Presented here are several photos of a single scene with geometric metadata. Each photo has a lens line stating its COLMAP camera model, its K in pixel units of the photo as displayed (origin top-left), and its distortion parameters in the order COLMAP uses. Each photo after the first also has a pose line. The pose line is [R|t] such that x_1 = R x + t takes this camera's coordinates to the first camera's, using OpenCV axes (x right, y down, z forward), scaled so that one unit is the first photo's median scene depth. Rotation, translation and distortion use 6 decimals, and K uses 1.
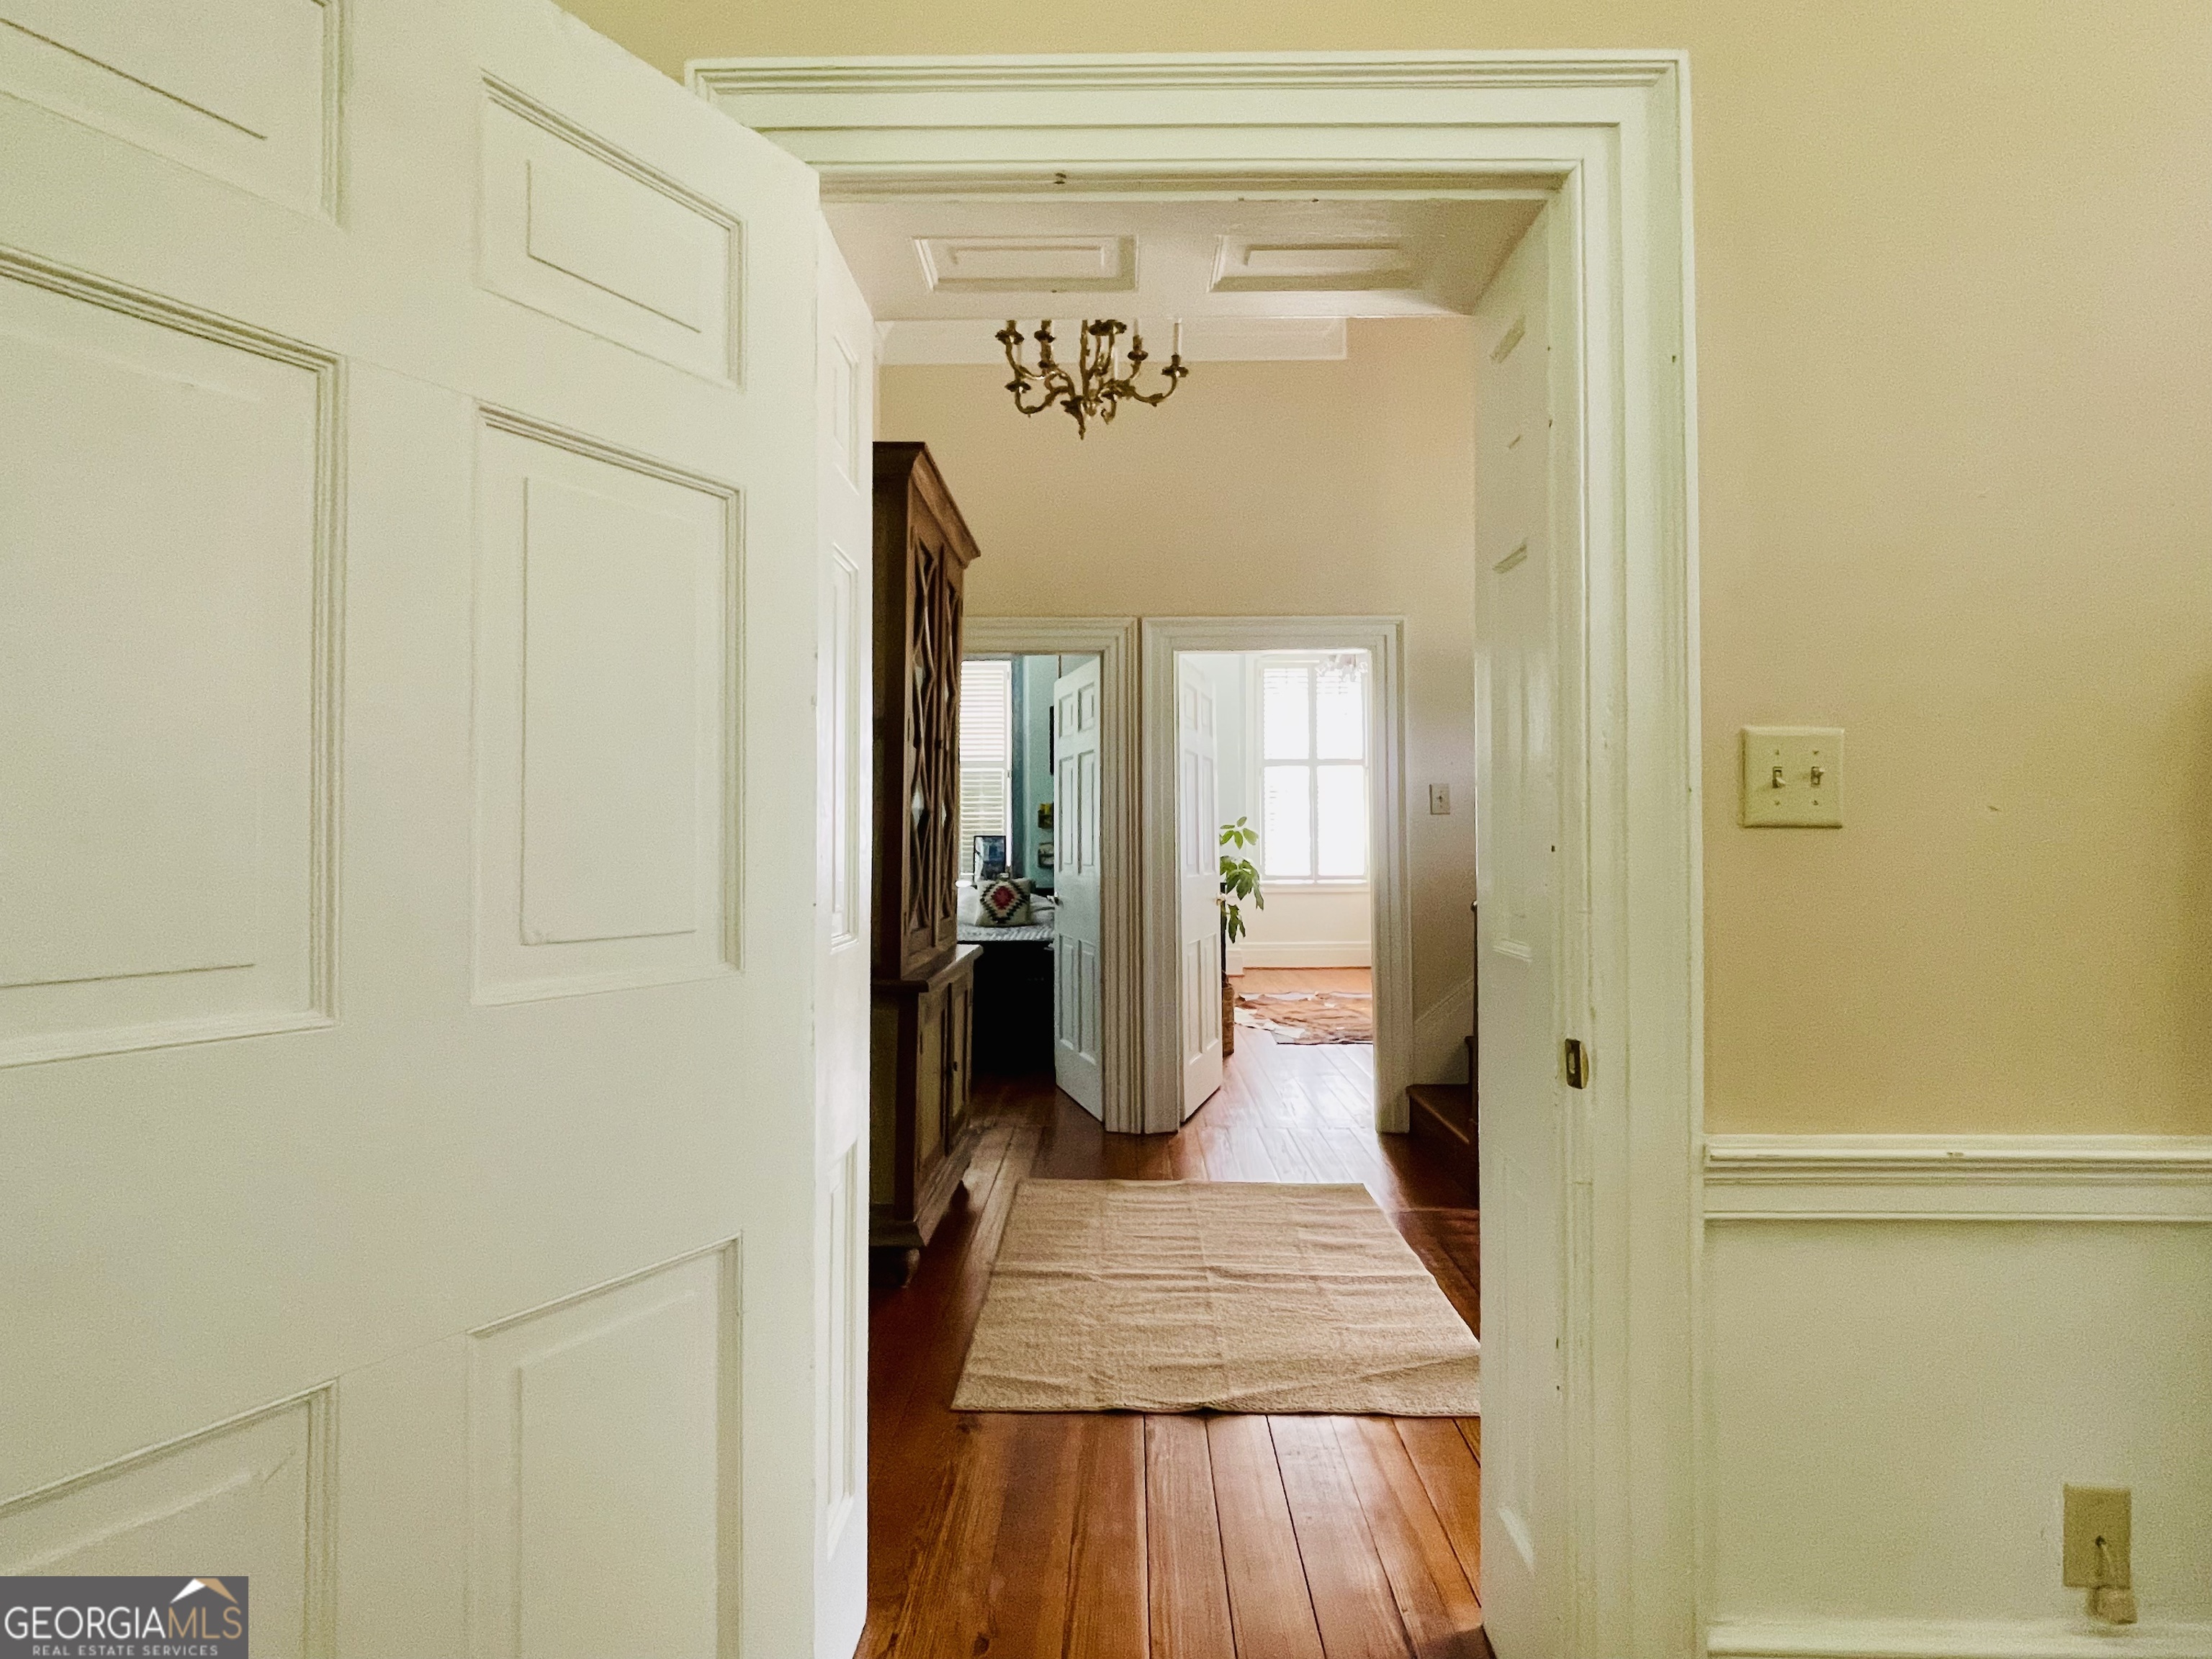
lens RADIAL K [[1134.7, 0, 1107.5], [0, 1134.7, 818.6], [0, 0, 1]] dist [-0.006133, -0.000403]
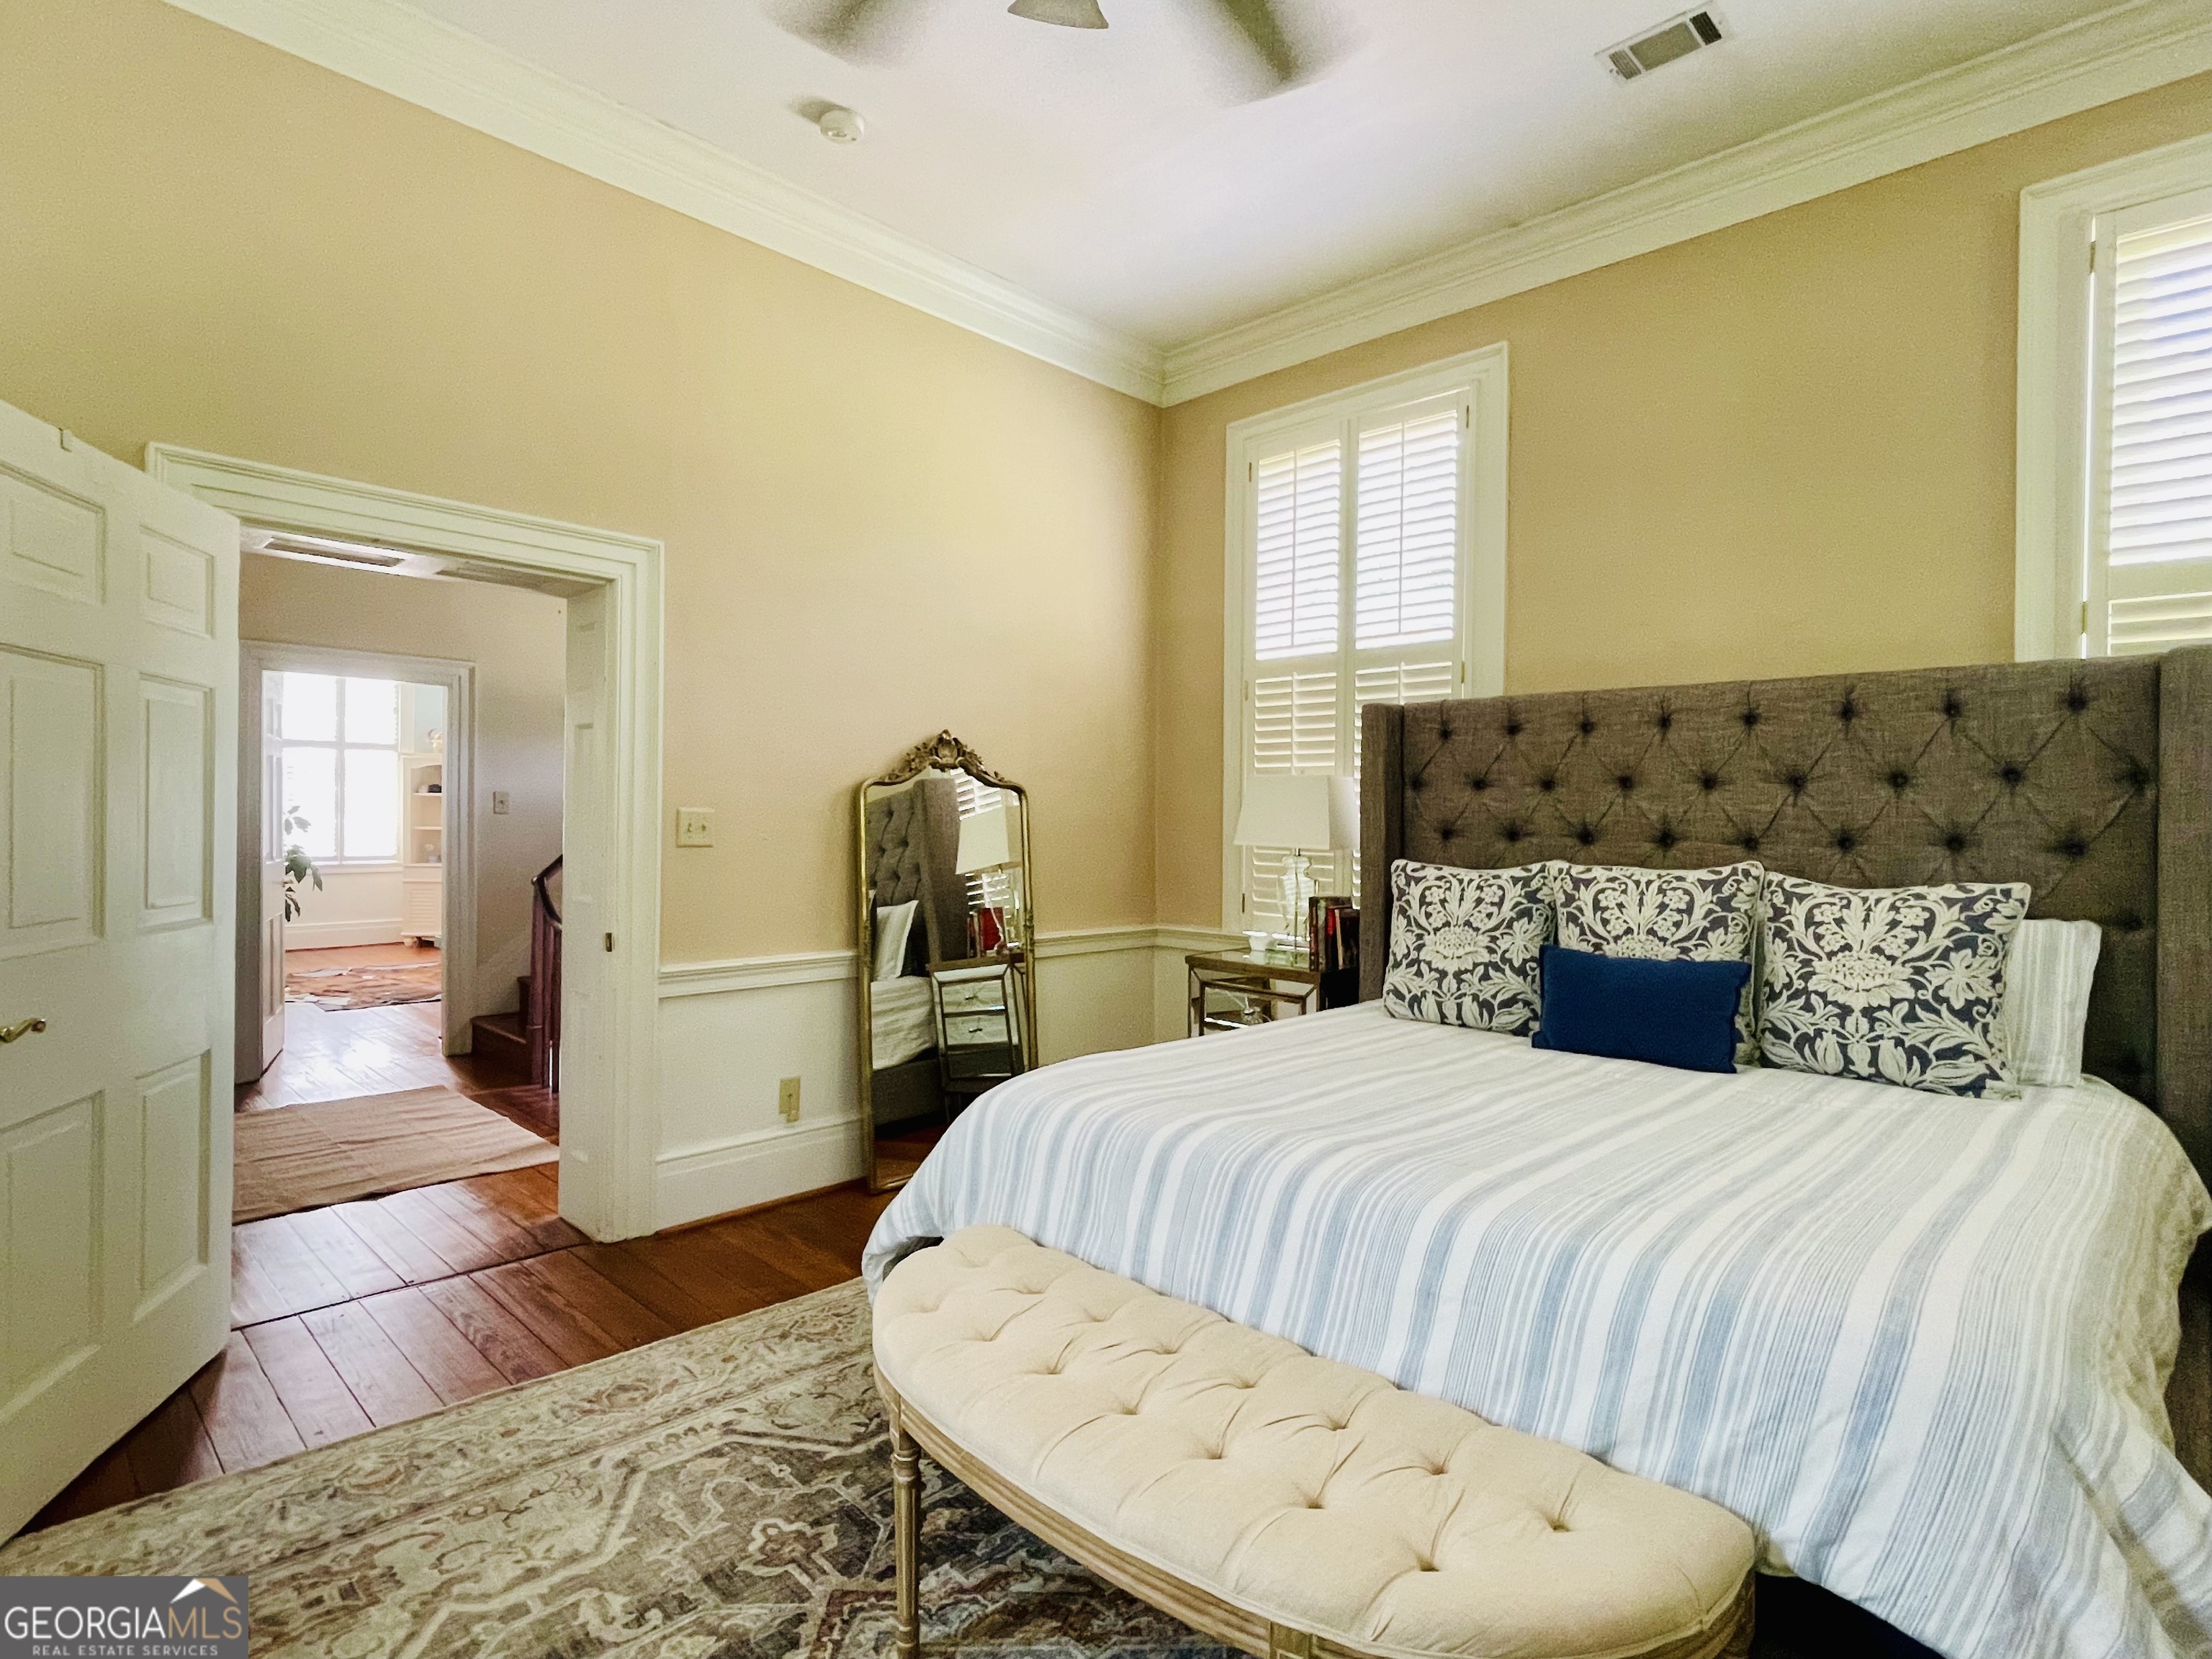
lens RADIAL K [[1134.7, 0, 1107.5], [0, 1134.7, 818.6], [0, 0, 1]] dist [-0.006133, -0.000403]
pose [[0.684723, 0.011845, 0.728707, -0.365153], [-0.028881, 0.999524, 0.010890, -0.063326], [-0.728231, -0.028503, 0.684739, -0.831682]]
